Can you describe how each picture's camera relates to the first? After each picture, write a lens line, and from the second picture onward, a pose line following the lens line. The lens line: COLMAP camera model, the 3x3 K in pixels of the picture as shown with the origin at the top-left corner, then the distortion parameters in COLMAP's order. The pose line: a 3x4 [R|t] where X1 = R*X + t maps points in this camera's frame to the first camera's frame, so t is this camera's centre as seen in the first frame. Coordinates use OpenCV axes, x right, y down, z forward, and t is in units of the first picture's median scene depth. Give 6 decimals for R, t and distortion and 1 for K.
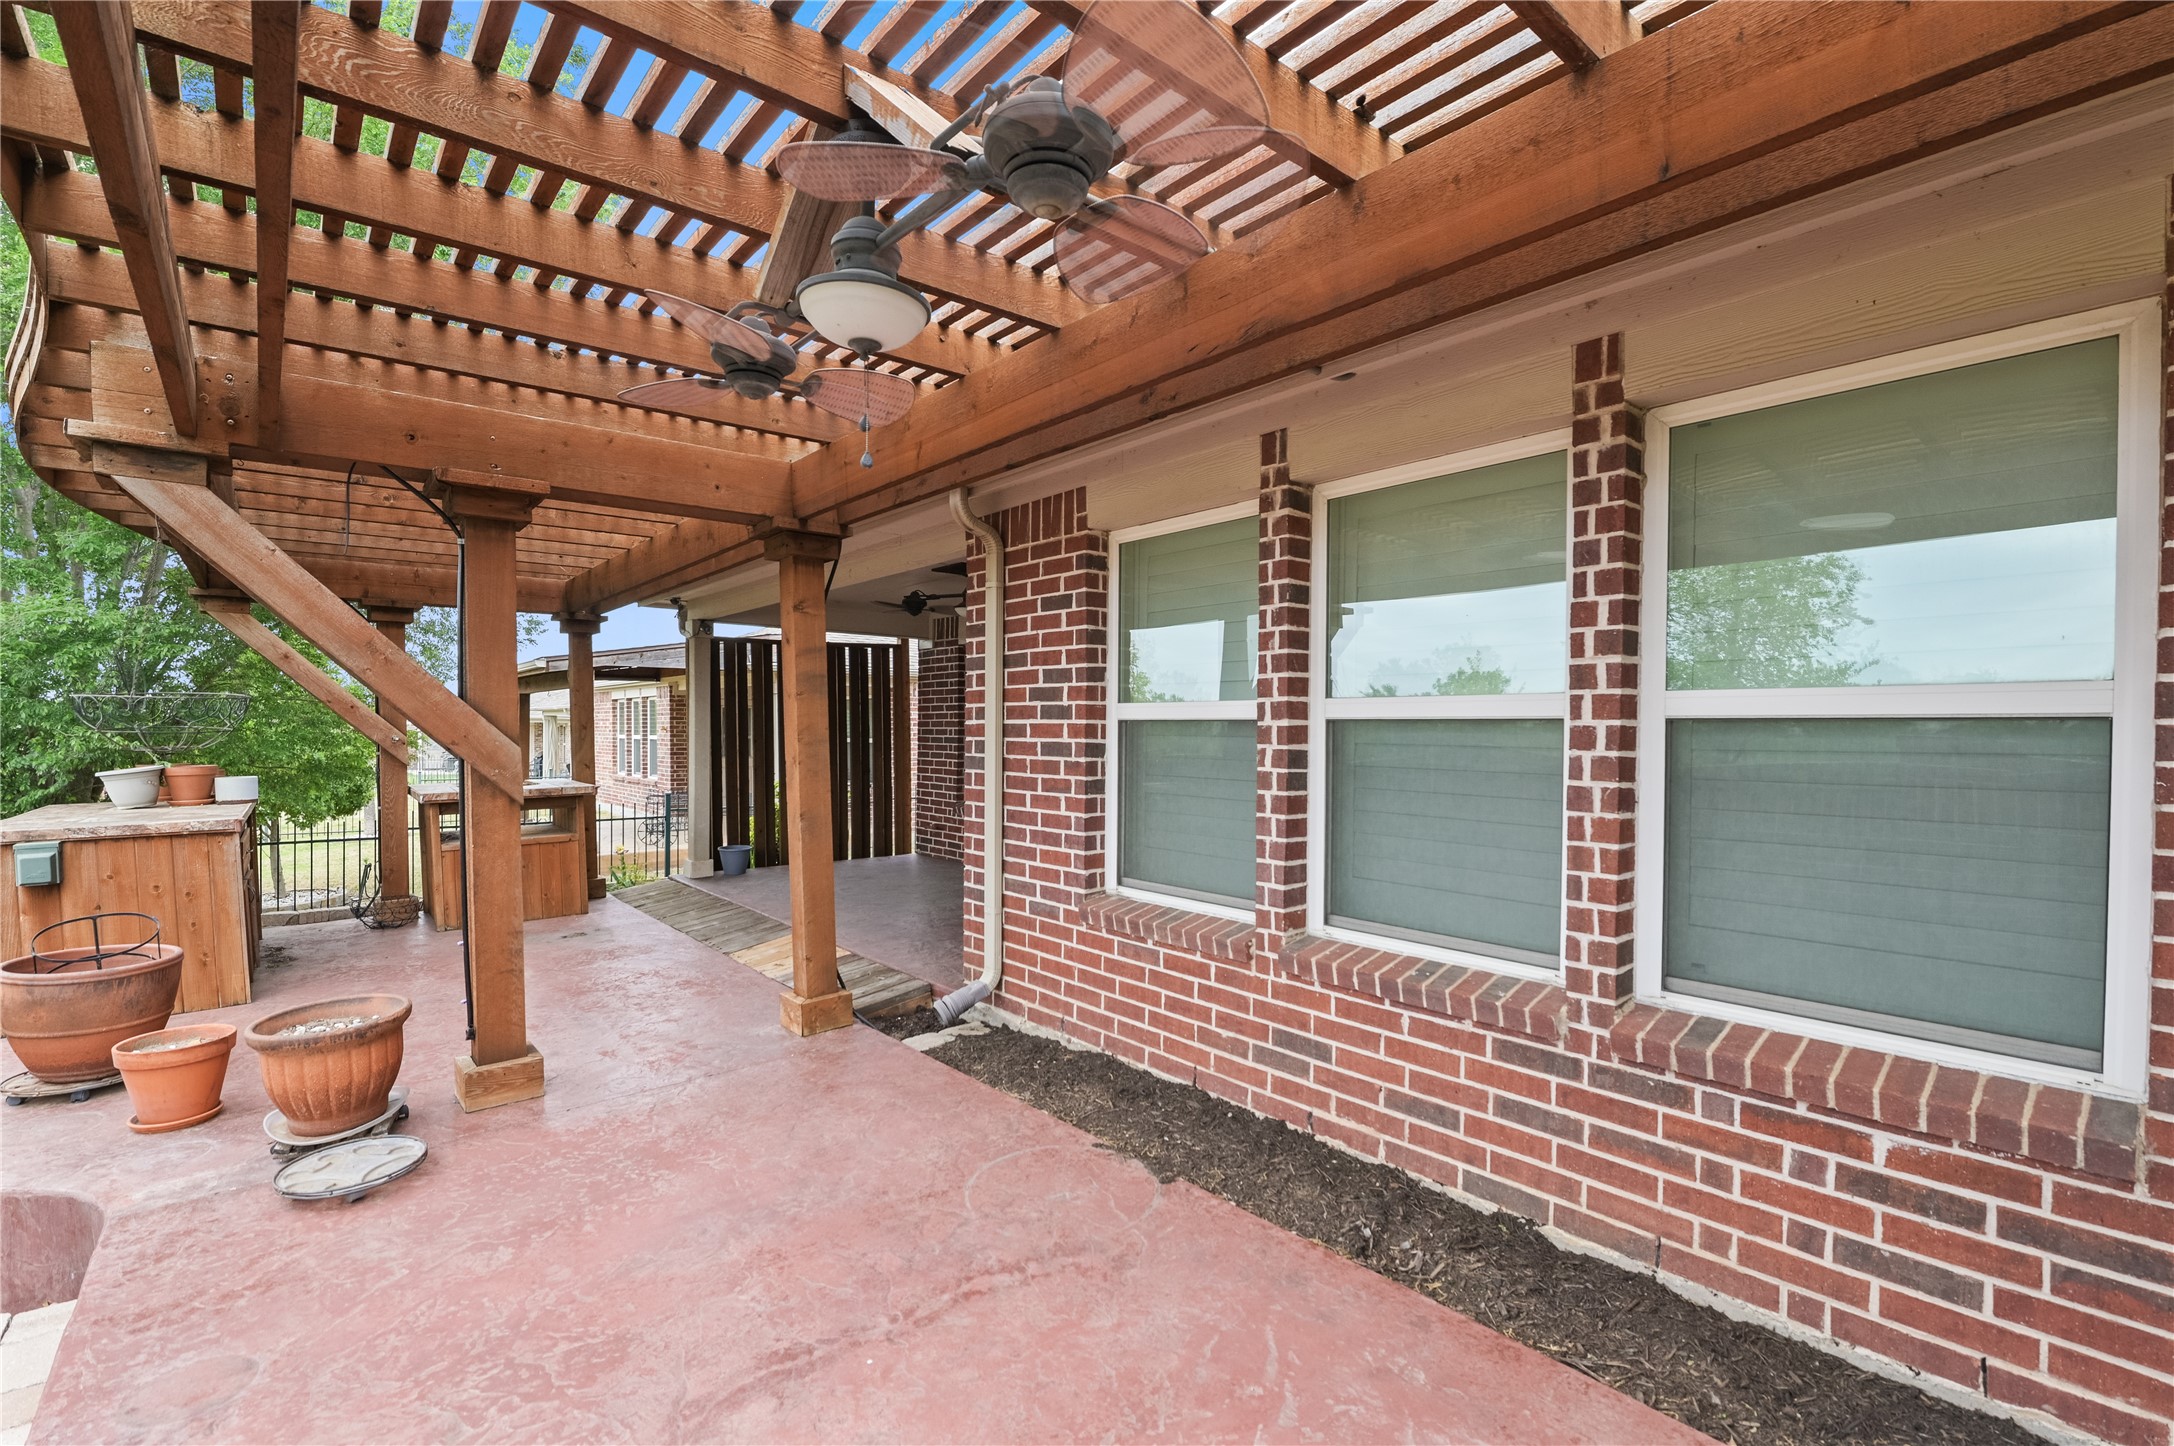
lens RADIAL K [[972.6, 0, 1057.5], [0, 972.6, 768.1], [0, 0, 1]] dist [0.030564, -0.000107]
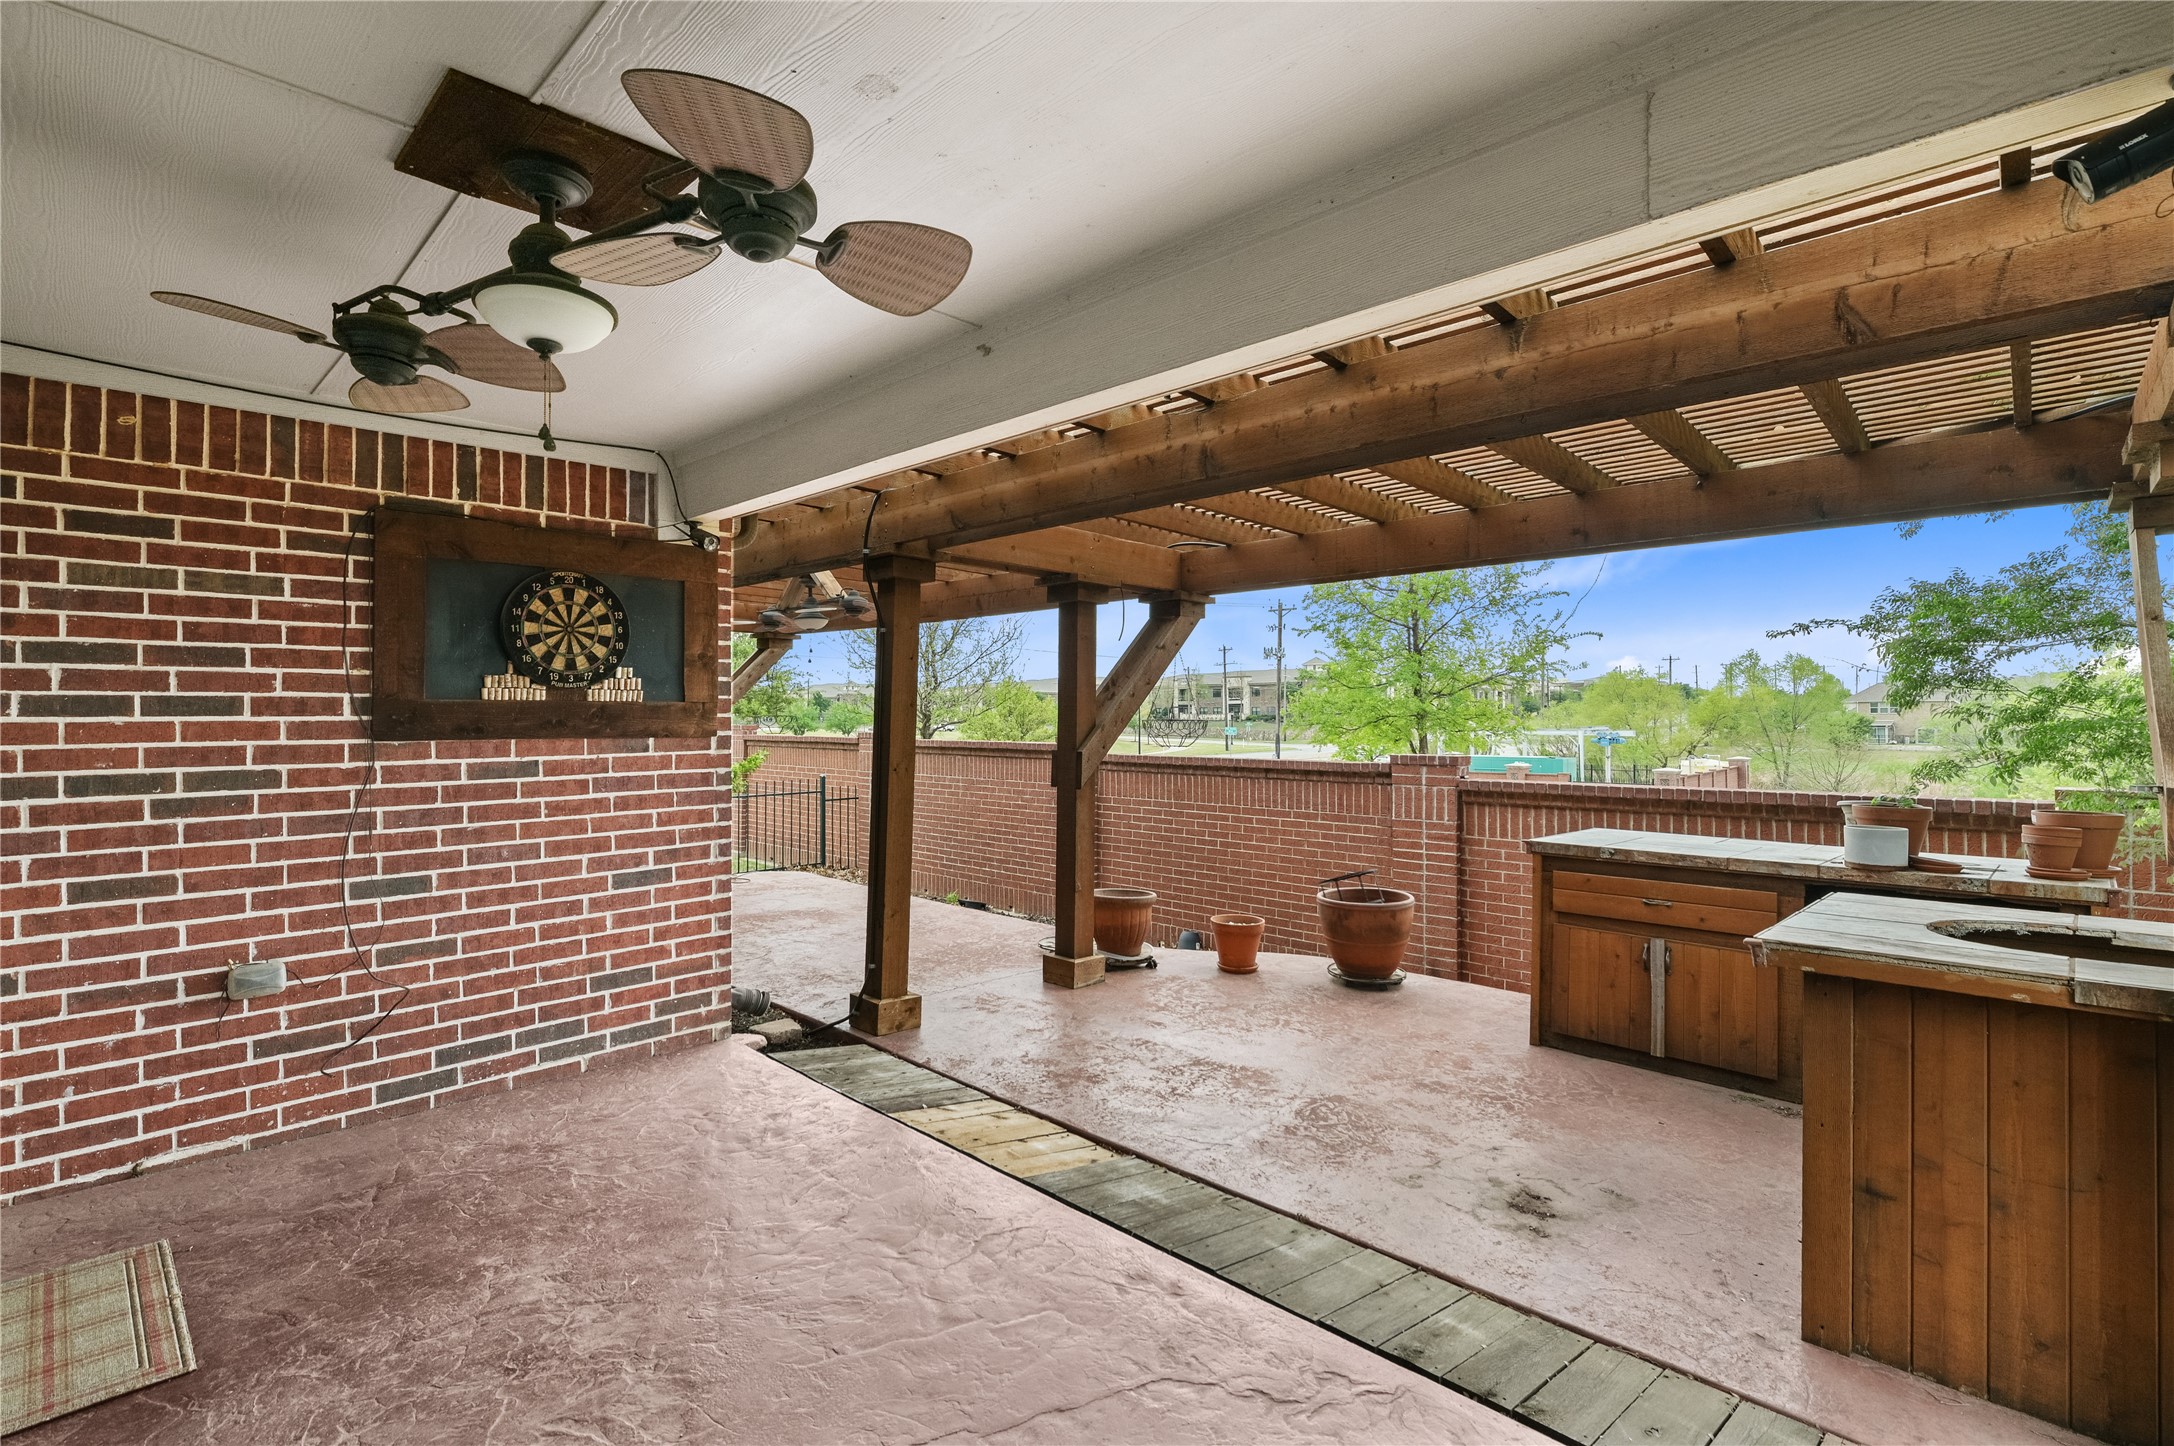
lens RADIAL K [[993.3, 0, 1087.0], [0, 993.3, 723.0], [0, 0, 1]] dist [-0.001343, 0.000311]
pose [[-0.992715, -0.005928, -0.120336, -0.351517], [-0.011169, 0.999016, 0.042920, -0.109195], [0.119963, 0.043951, -0.991805, 2.179054]]
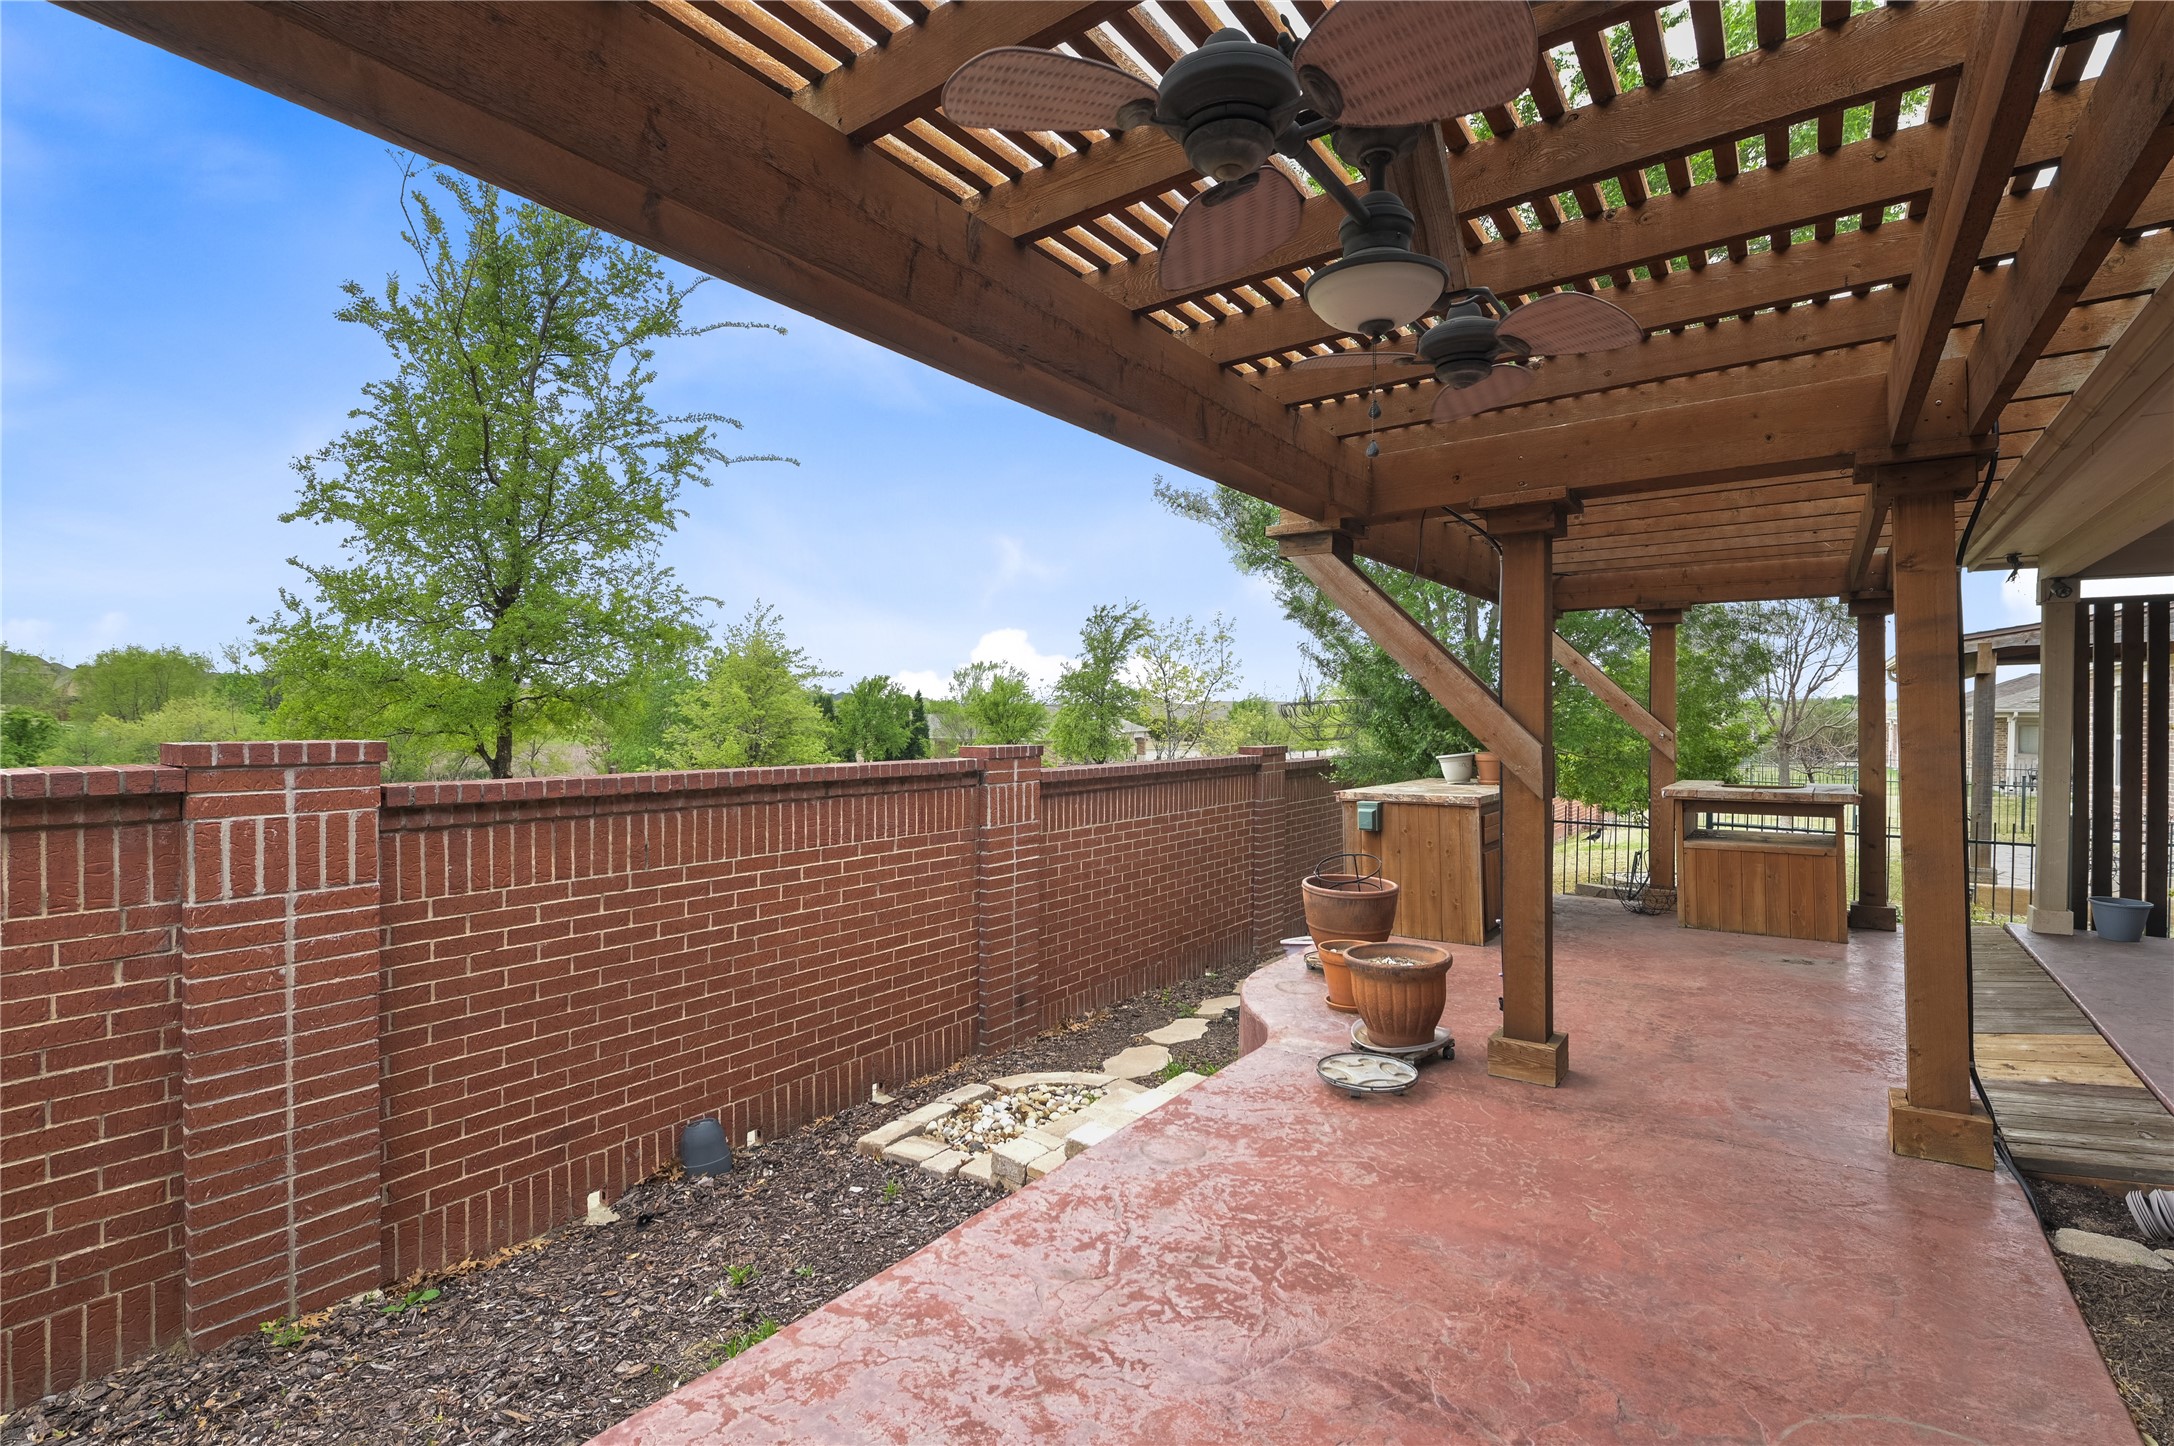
lens RADIAL K [[993.3, 0, 1087.0], [0, 993.3, 723.0], [0, 0, 1]] dist [-0.001343, 0.000311]
pose [[0.265436, 0.004556, -0.964118, 0.293100], [-0.045255, 0.998945, -0.007739, -0.010881], [0.963066, 0.045686, 0.265362, 0.218085]]
